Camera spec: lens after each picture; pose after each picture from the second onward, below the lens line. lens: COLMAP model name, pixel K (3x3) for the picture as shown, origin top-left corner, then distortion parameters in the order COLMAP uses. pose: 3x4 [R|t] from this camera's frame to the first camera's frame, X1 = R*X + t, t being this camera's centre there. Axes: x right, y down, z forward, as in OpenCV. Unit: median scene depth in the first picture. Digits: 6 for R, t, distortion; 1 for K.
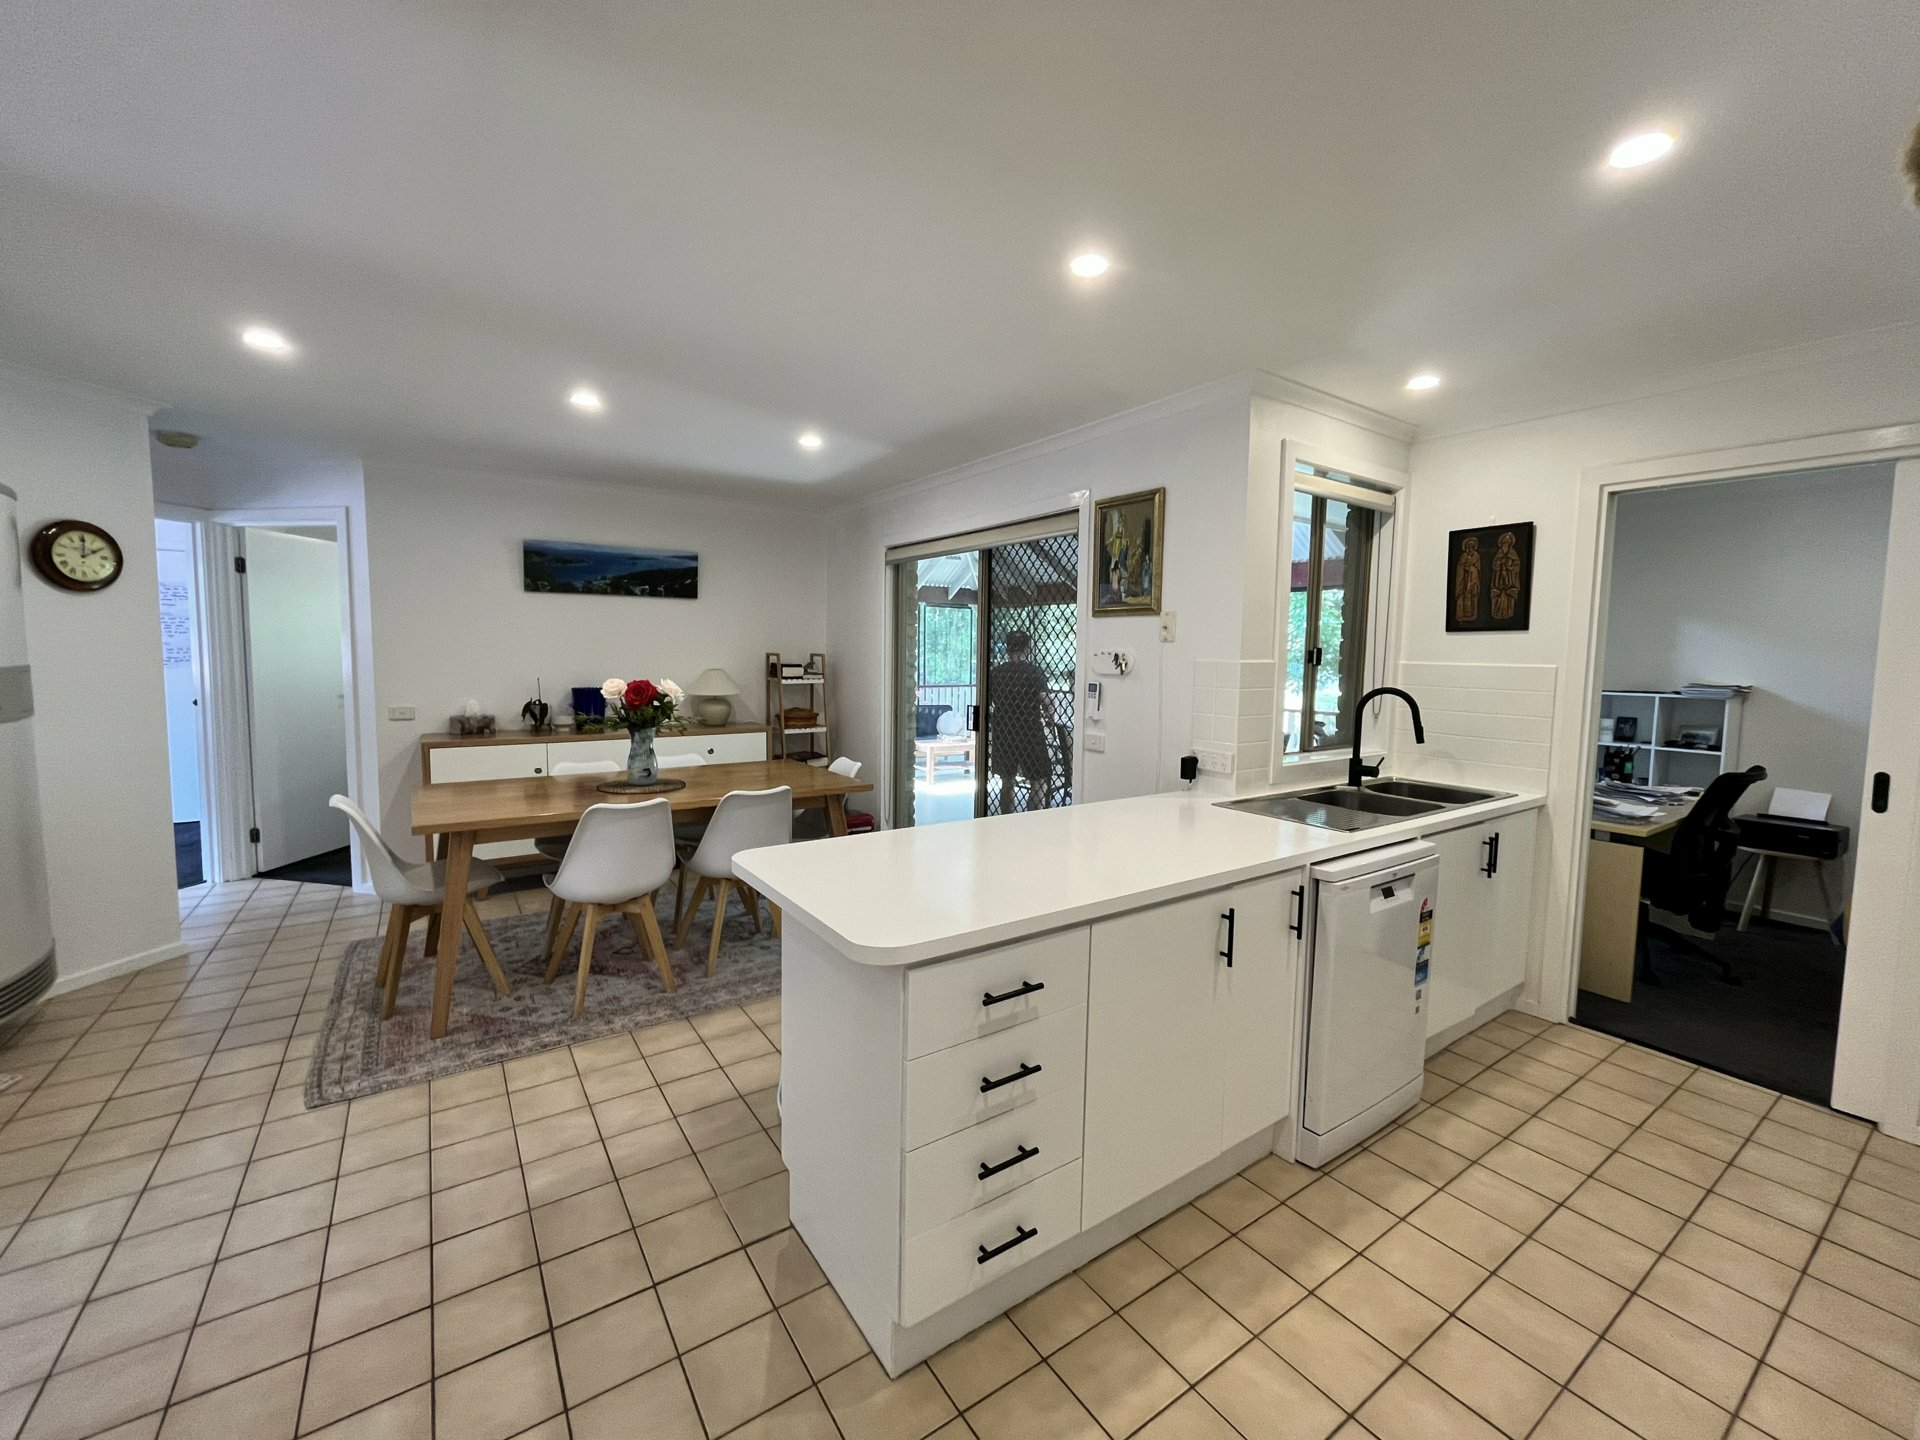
lens RADIAL K [[779.1, 0, 960.0], [0, 779.1, 720.0], [0, 0, 1]] dist [0.000023, 0.000360]
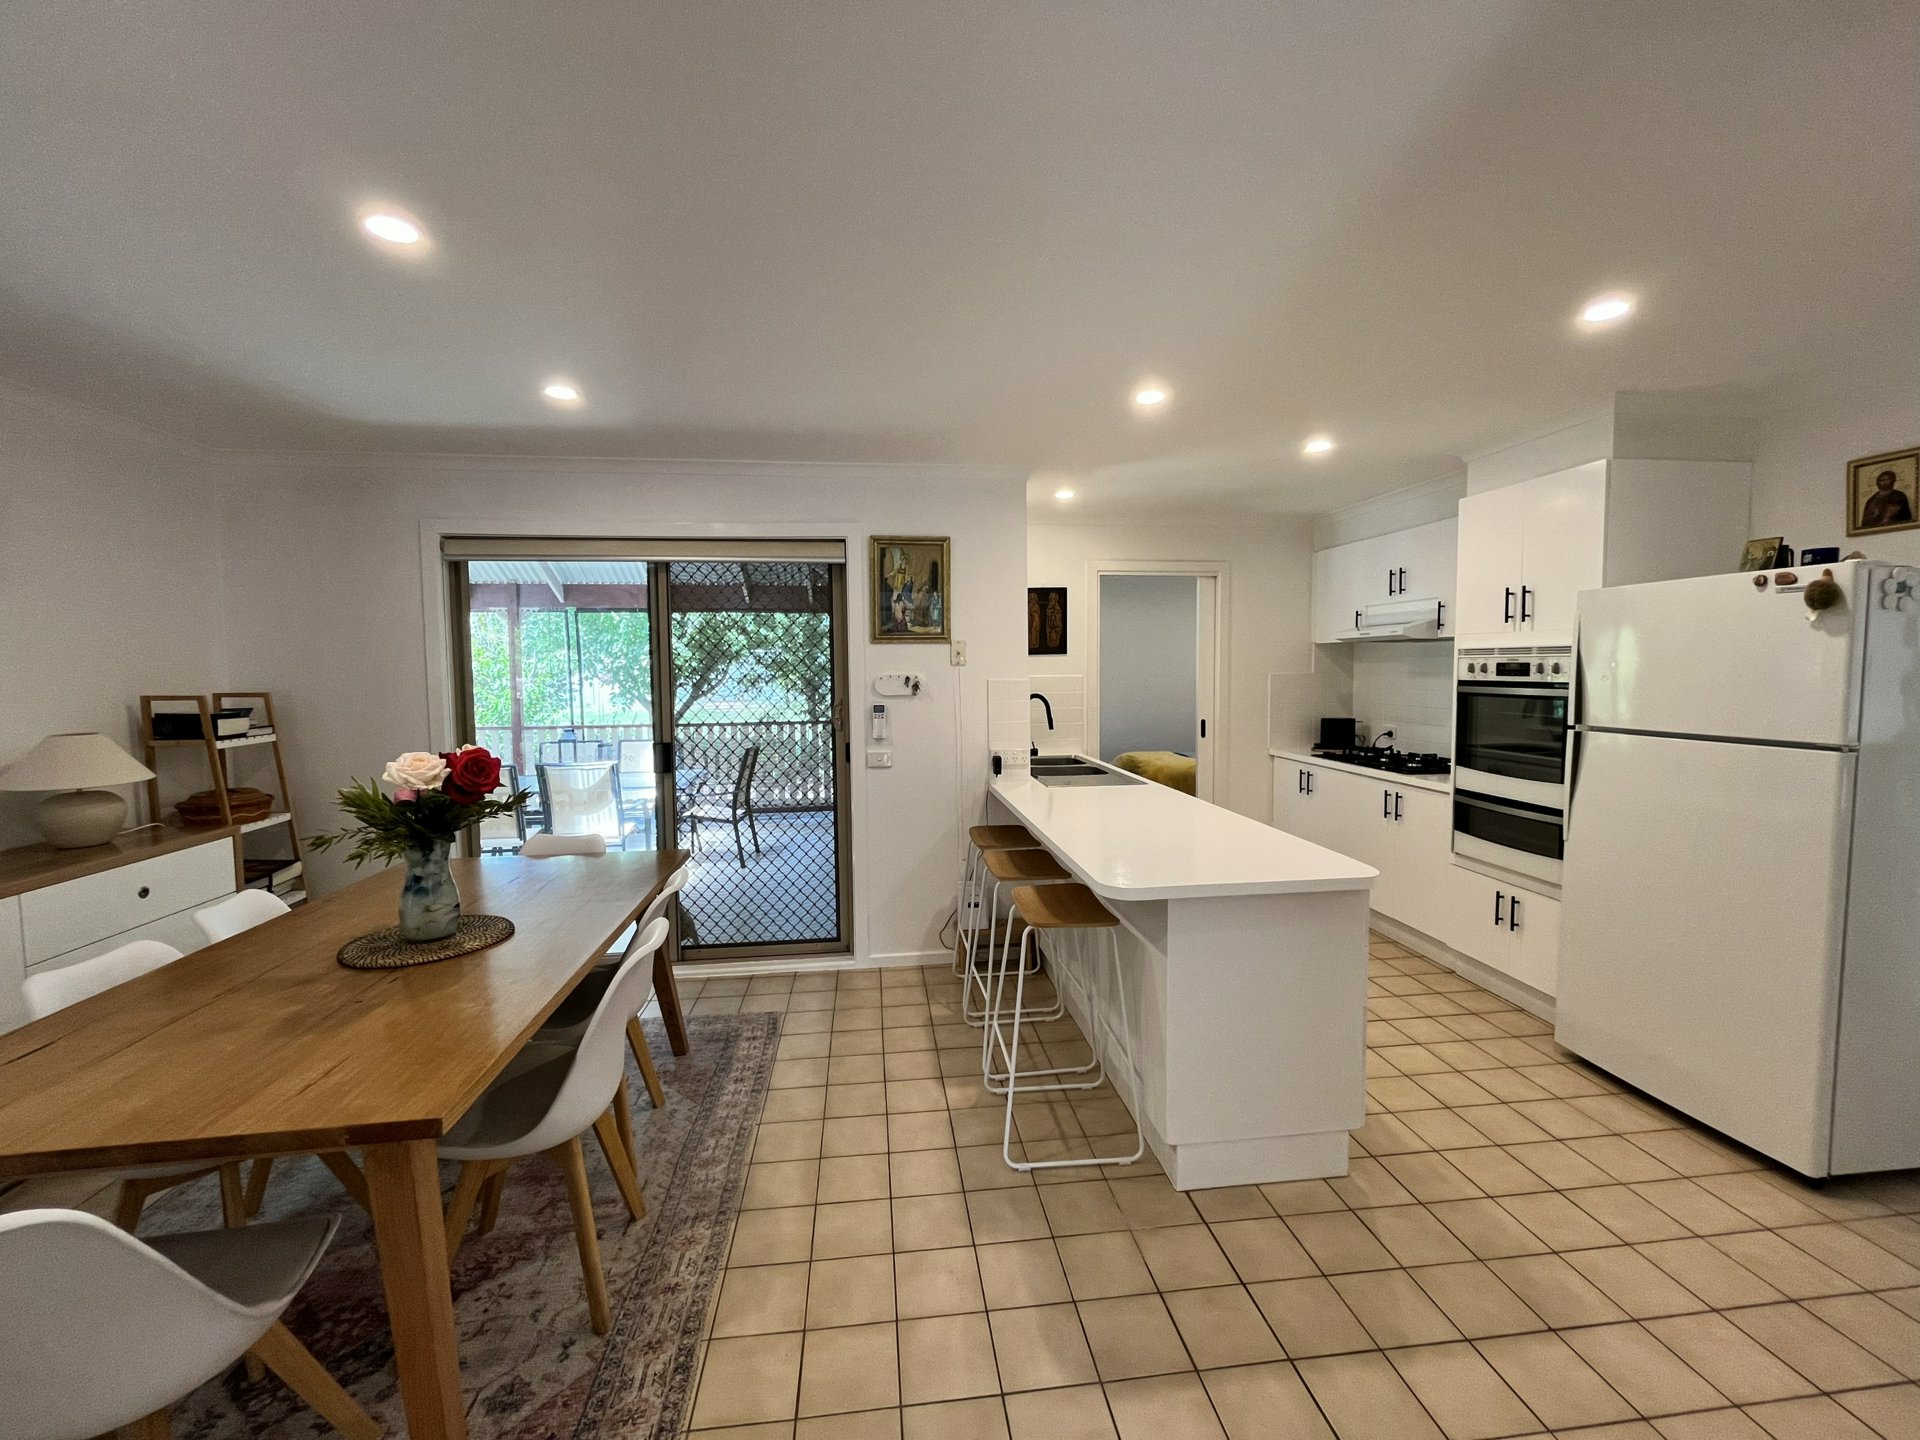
lens RADIAL K [[779.1, 0, 960.0], [0, 779.1, 720.0], [0, 0, 1]] dist [0.000023, 0.000360]
pose [[0.459538, -0.081472, 0.884413, -0.794826], [0.095539, 0.994540, 0.041975, -0.065655], [-0.883005, 0.065206, 0.464813, 0.437689]]
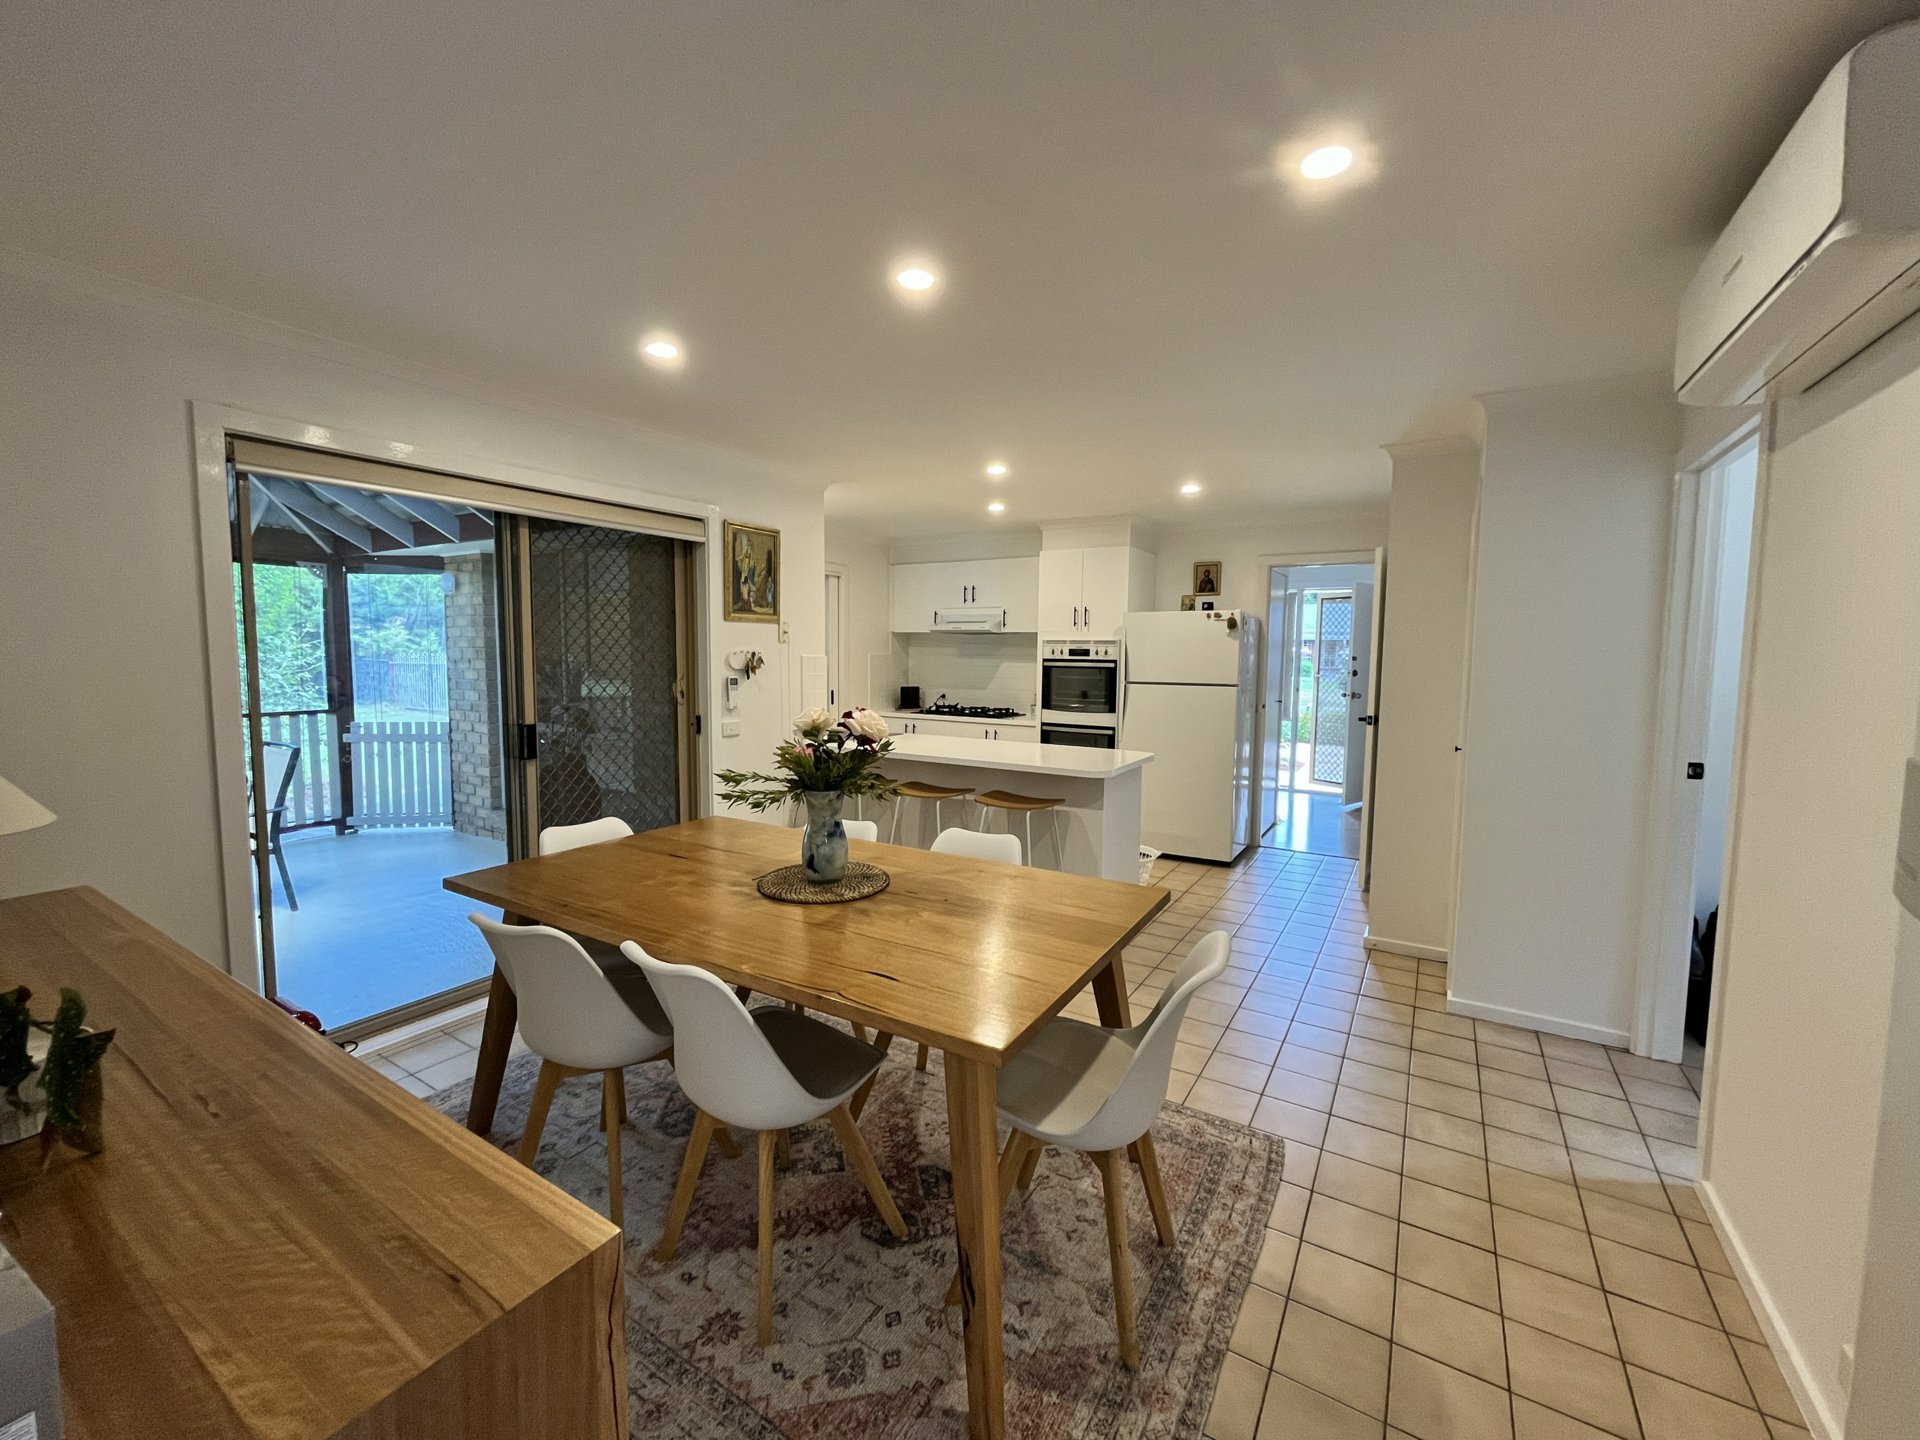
lens RADIAL K [[779.1, 0, 960.0], [0, 779.1, 720.0], [0, 0, 1]] dist [0.000023, 0.000360]
pose [[-0.409754, -0.102325, 0.906439, -1.119260], [0.063367, 0.988095, 0.140188, -0.137190], [-0.909992, 0.114881, -0.398392, 1.264876]]
